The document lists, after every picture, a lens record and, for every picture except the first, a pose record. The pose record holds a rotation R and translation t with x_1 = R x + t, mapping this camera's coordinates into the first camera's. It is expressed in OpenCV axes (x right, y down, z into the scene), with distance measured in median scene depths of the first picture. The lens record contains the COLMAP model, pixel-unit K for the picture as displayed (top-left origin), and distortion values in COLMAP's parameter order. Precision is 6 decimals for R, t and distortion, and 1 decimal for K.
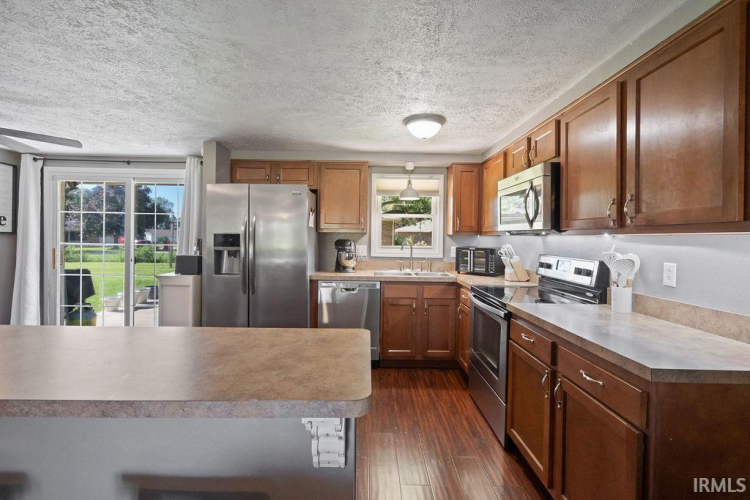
lens RADIAL K [[341.6, 0, 377.5], [0, 341.6, 237.3], [0, 0, 1]] dist [-0.000925, -0.000149]
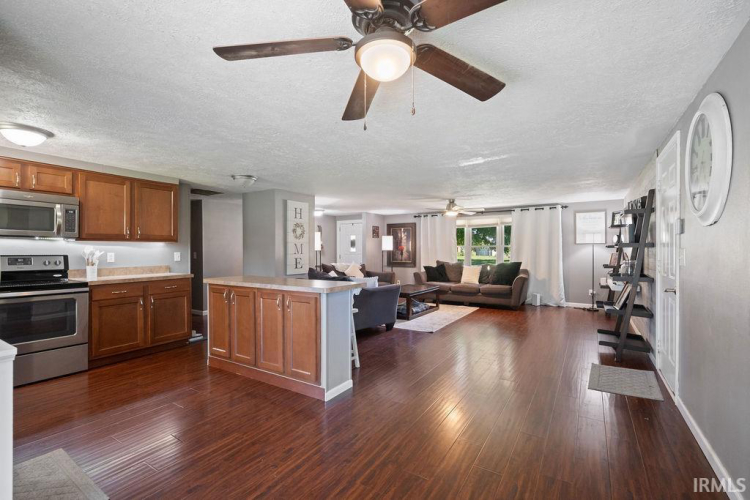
lens RADIAL K [[341.6, 0, 375.5], [0, 341.6, 251.6], [0, 0, 1]] dist [-0.000925, -0.000149]
pose [[-0.837274, -0.015343, 0.546569, -1.074200], [-0.011756, 0.999880, 0.010059, 0.009543], [-0.546658, 0.001997, -0.837354, 1.035671]]
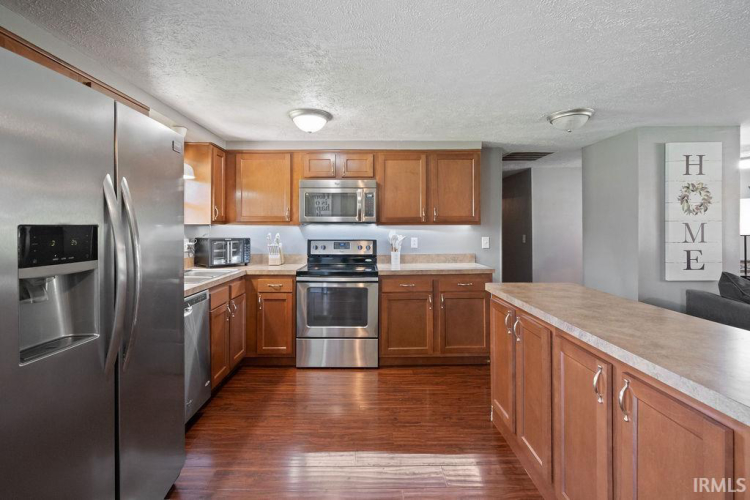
lens RADIAL K [[341.6, 0, 373.8], [0, 341.6, 230.9], [0, 0, 1]] dist [-0.000925, -0.000149]
pose [[0.008559, -0.022232, 0.999716, -0.710316], [0.002879, 0.999749, 0.022208, -0.010193], [-0.999959, 0.002688, 0.008621, 0.637918]]
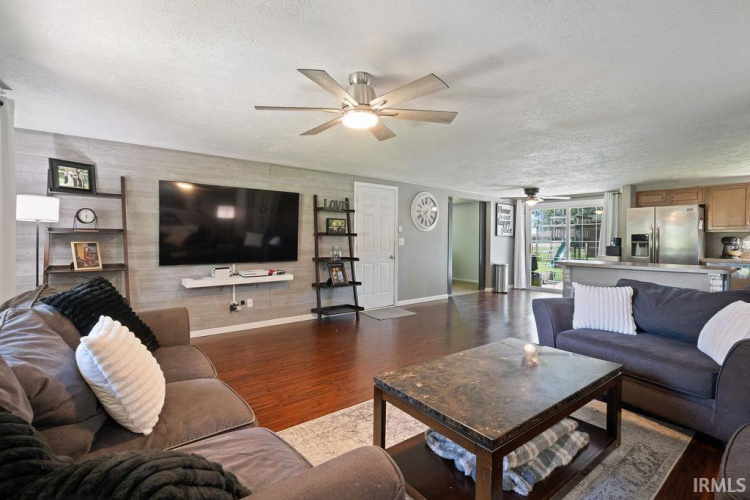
lens RADIAL K [[341.6, 0, 377.2], [0, 341.6, 241.9], [0, 0, 1]] dist [-0.000925, -0.000149]
pose [[0.596017, -0.003996, -0.802962, 0.187467], [0.005574, 0.999984, -0.000839, 0.022436], [0.802953, -0.003975, 0.596029, -1.166486]]
